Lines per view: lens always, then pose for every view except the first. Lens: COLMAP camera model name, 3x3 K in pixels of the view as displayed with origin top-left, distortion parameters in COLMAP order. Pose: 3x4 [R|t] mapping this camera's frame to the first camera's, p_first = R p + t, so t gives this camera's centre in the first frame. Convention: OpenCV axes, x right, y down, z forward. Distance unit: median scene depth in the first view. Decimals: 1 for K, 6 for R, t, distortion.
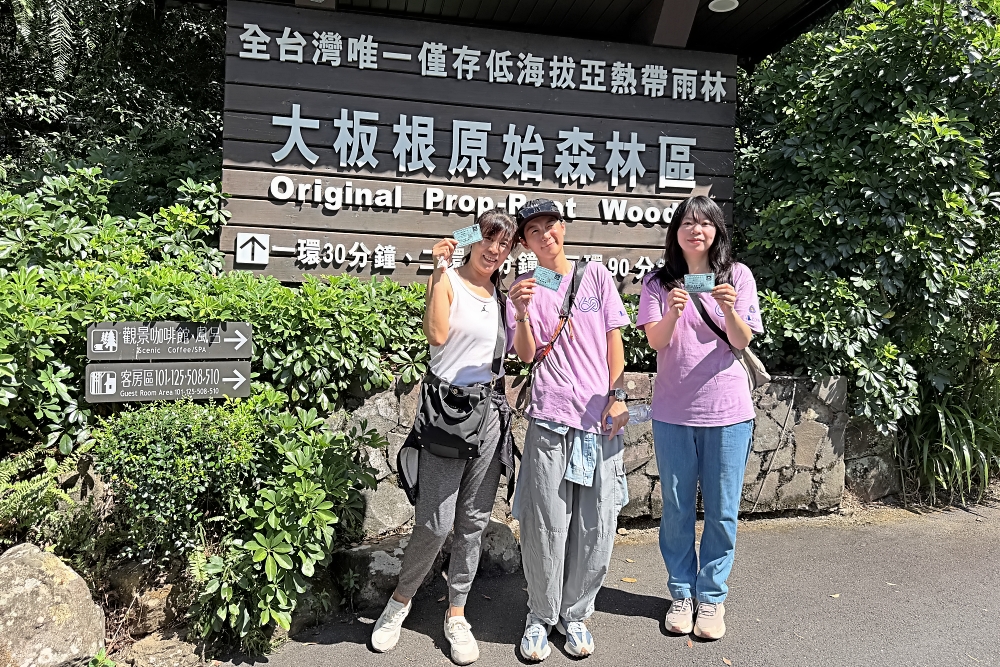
lens RADIAL K [[713.4, 0, 503.7], [0, 713.4, 328.8], [0, 0, 1]] dist [0.033229, -0.045857]
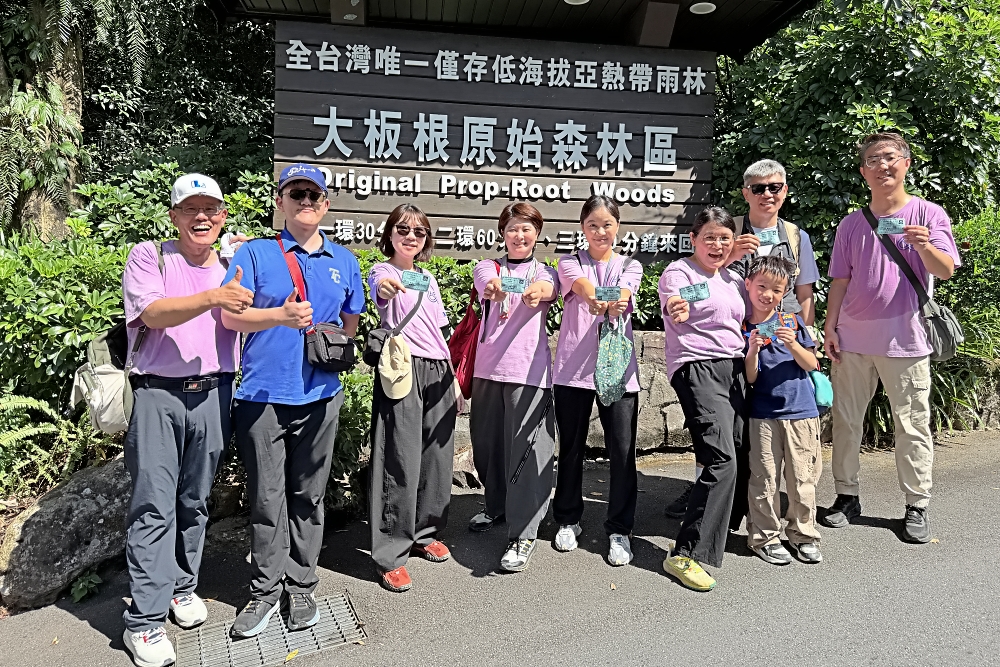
lens RADIAL K [[713.4, 0, 503.9], [0, 713.4, 332.1], [0, 0, 1]] dist [0.033229, -0.045857]
pose [[0.997270, 0.003852, -0.073744, 0.086902], [-0.000763, 0.999123, 0.041868, 0.014149], [0.073841, -0.041697, 0.996398, -0.192942]]
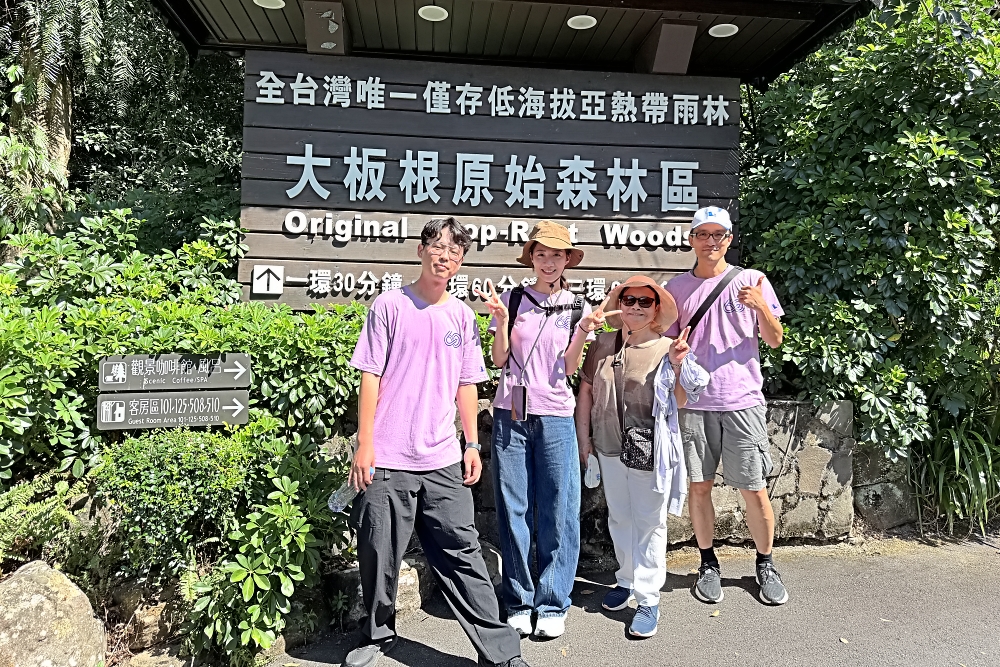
lens RADIAL K [[713.4, 0, 502.5], [0, 713.4, 307.2], [0, 0, 1]] dist [0.033229, -0.045857]
pose [[0.995641, -0.011650, -0.092538, 0.094381], [0.007622, 0.999013, -0.043757, -0.021804], [0.092956, 0.042861, 0.994747, -0.023541]]
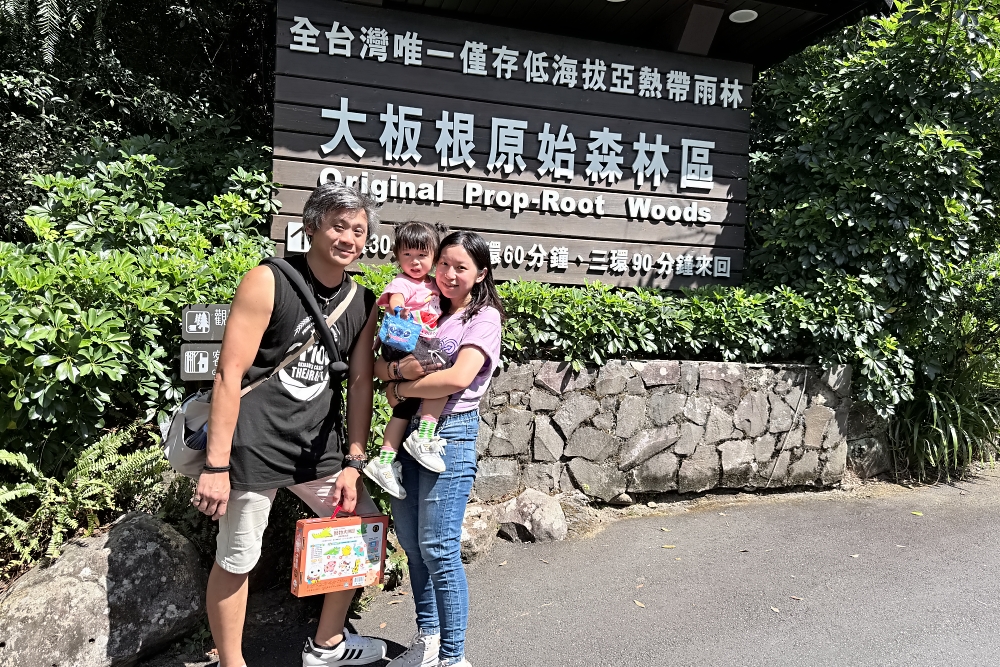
lens RADIAL K [[713.4, 0, 502.0], [0, 713.4, 353.5], [0, 0, 1]] dist [0.033229, -0.045857]
pose [[0.997595, 0.008943, 0.068735, -0.131436], [-0.011599, 0.999197, 0.038339, 0.012327], [-0.068337, -0.039044, 0.996898, -0.058525]]
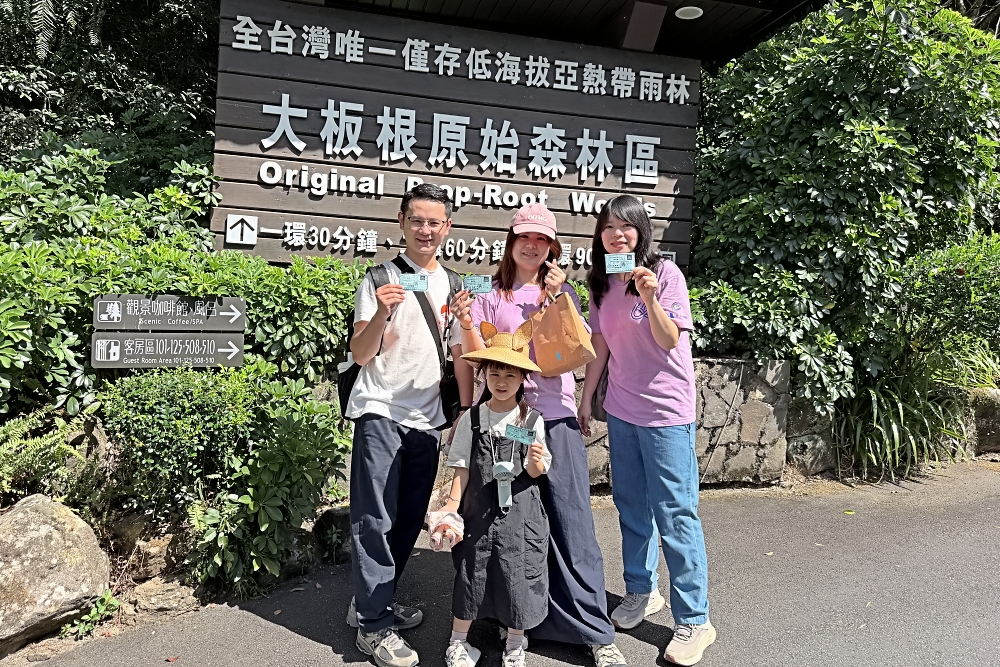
lens RADIAL K [[713.4, 0, 501.1], [0, 713.4, 329.8], [0, 0, 1]] dist [0.033229, -0.045857]
pose [[0.999107, 0.021198, 0.036563, -0.003299], [-0.021873, 0.999596, 0.018162, 0.008506], [-0.036163, -0.018945, 0.999166, -0.075430]]
